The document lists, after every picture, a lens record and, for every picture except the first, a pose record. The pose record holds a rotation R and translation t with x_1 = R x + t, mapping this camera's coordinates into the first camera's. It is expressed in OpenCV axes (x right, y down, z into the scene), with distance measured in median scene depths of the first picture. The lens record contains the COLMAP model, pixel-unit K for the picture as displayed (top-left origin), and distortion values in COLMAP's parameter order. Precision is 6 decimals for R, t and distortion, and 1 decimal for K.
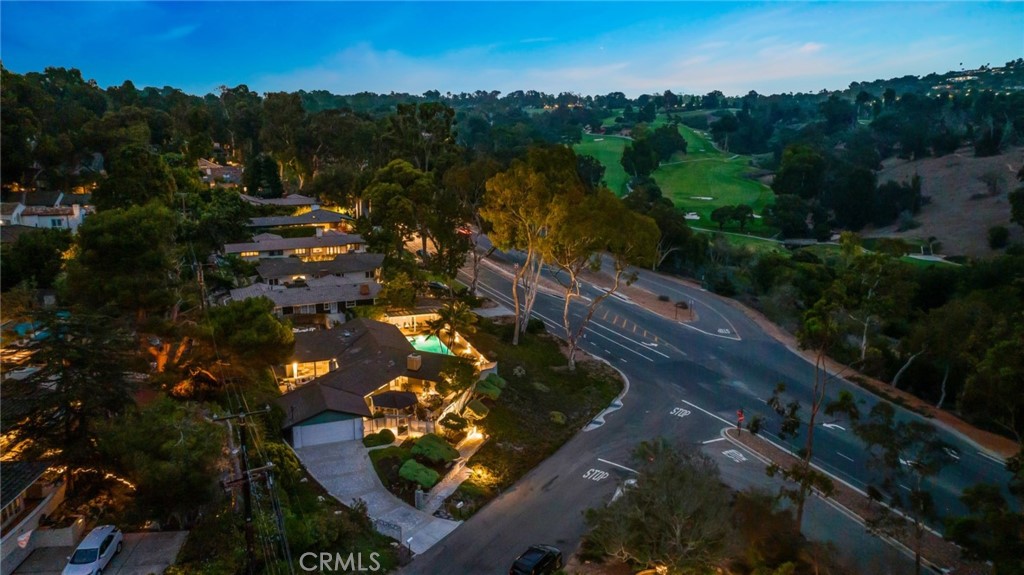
lens RADIAL K [[686.9, 0, 512.0], [0, 686.9, 287.5], [0, 0, 1]] dist [0.000524, 0.000702]
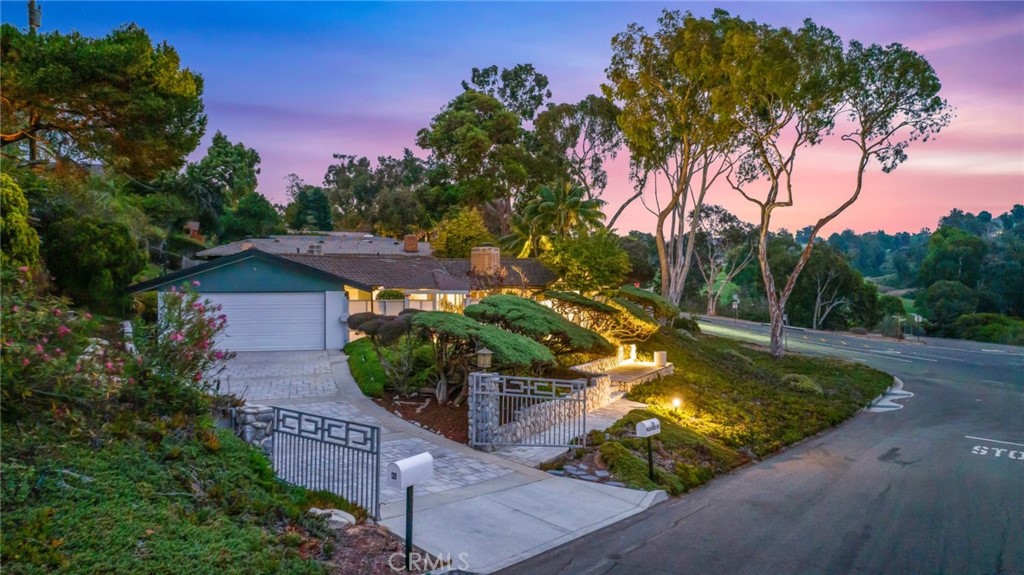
lens RADIAL K [[686.9, 0, 512.0], [0, 686.9, 287.5], [0, 0, 1]] dist [0.000524, 0.000702]
pose [[0.992791, -0.028627, -0.116392, -0.061860], [0.000665, 0.972360, -0.233485, 0.213619], [0.119859, 0.231724, 0.965369, 0.490278]]
